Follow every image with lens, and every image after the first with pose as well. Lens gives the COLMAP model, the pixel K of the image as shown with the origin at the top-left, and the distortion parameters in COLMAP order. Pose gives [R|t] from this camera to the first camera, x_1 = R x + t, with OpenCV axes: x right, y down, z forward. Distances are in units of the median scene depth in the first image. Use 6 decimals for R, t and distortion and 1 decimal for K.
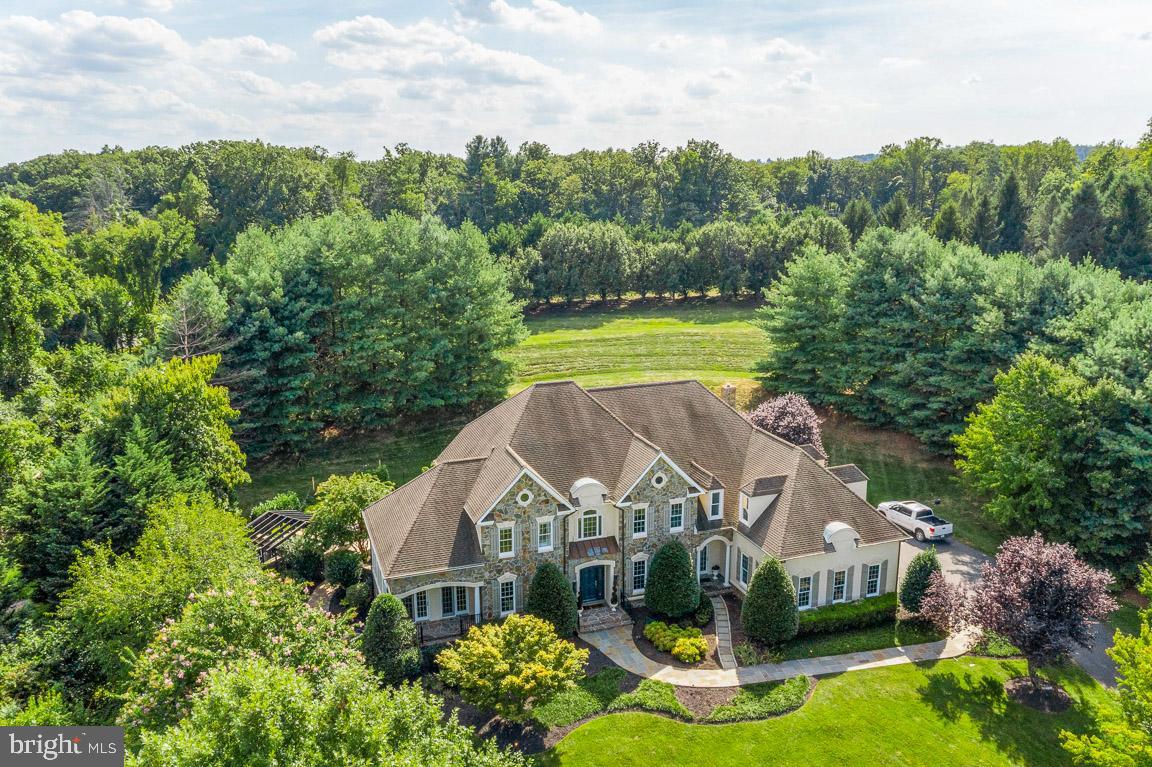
lens RADIAL K [[911.5, 0, 576.0], [0, 911.5, 383.5], [0, 0, 1]] dist [-0.010484, 0.004382]
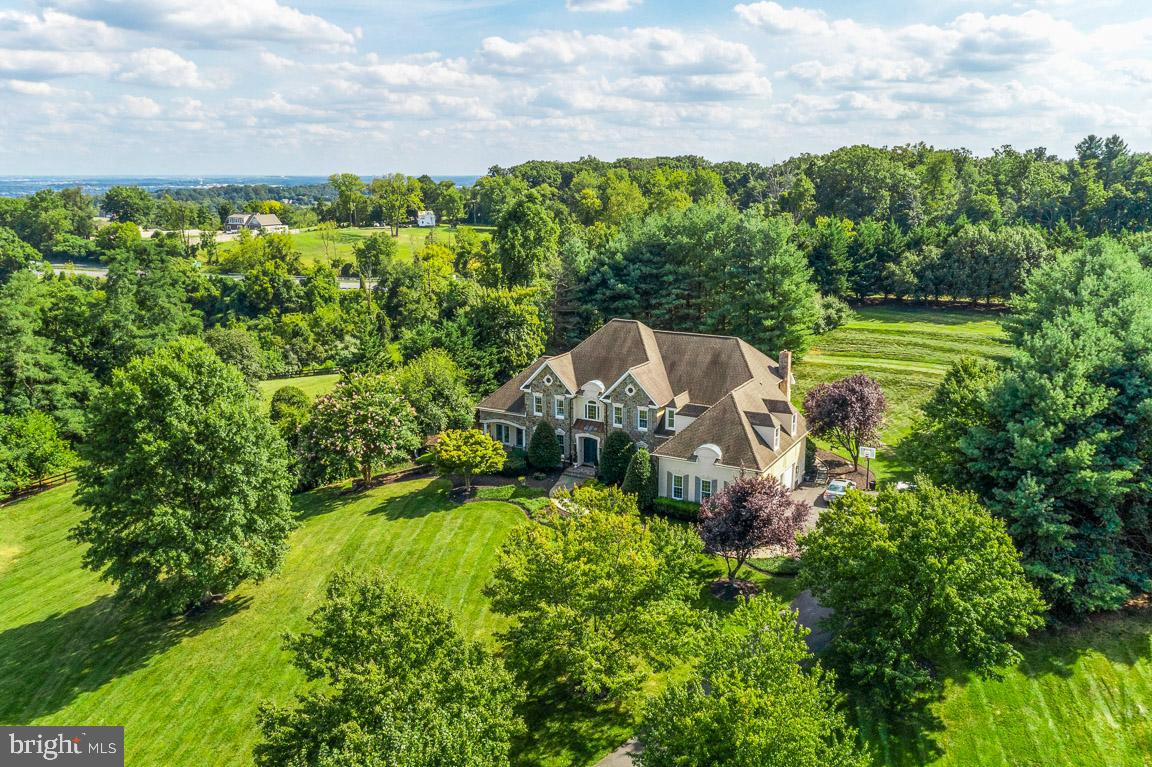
lens RADIAL K [[910.4, 0, 576.0], [0, 910.4, 383.5], [0, 0, 1]] dist [-0.002312, 0.001720]
pose [[0.648590, 0.173600, -0.741076, 1.107181], [-0.171002, 0.981987, 0.080373, -0.006054], [0.741680, 0.074597, 0.666593, -0.029130]]
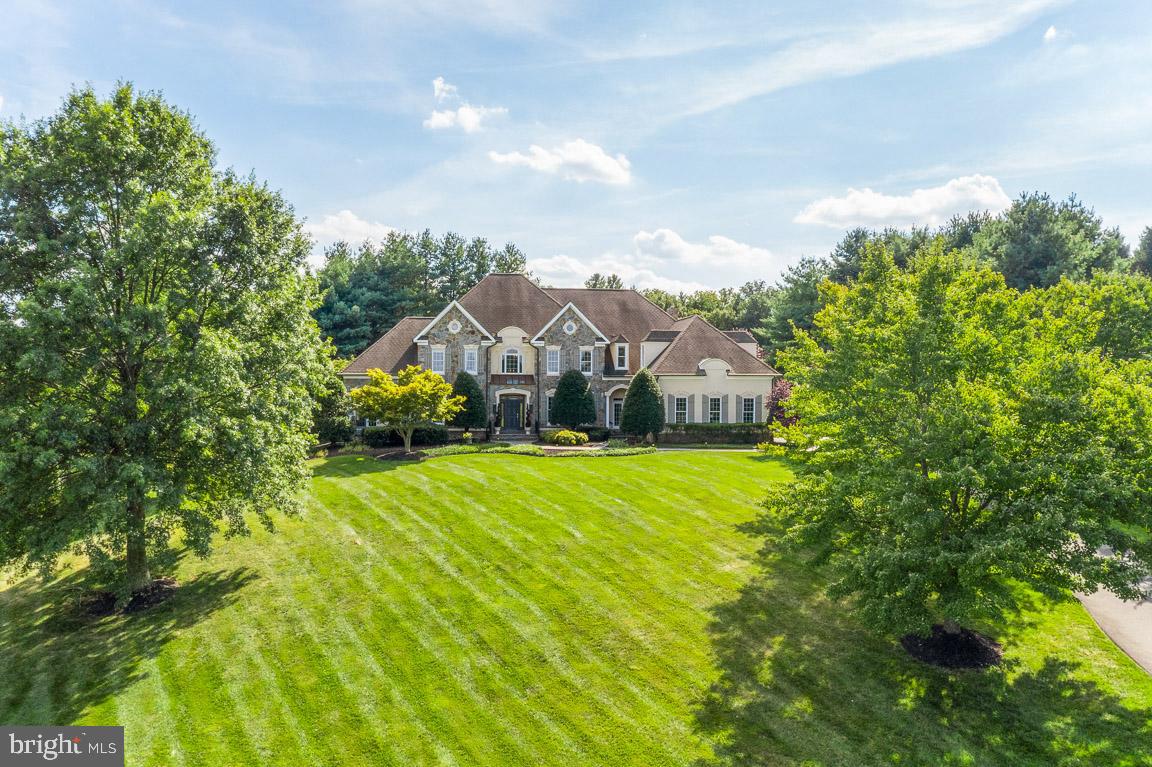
lens RADIAL K [[911.5, 0, 576.0], [0, 911.5, 383.5], [0, 0, 1]] dist [-0.010484, 0.004382]
pose [[0.980978, 0.008357, -0.193941, 0.337735], [-0.053987, 0.971404, -0.231215, 0.461660], [0.186463, 0.237287, 0.953376, -0.147544]]
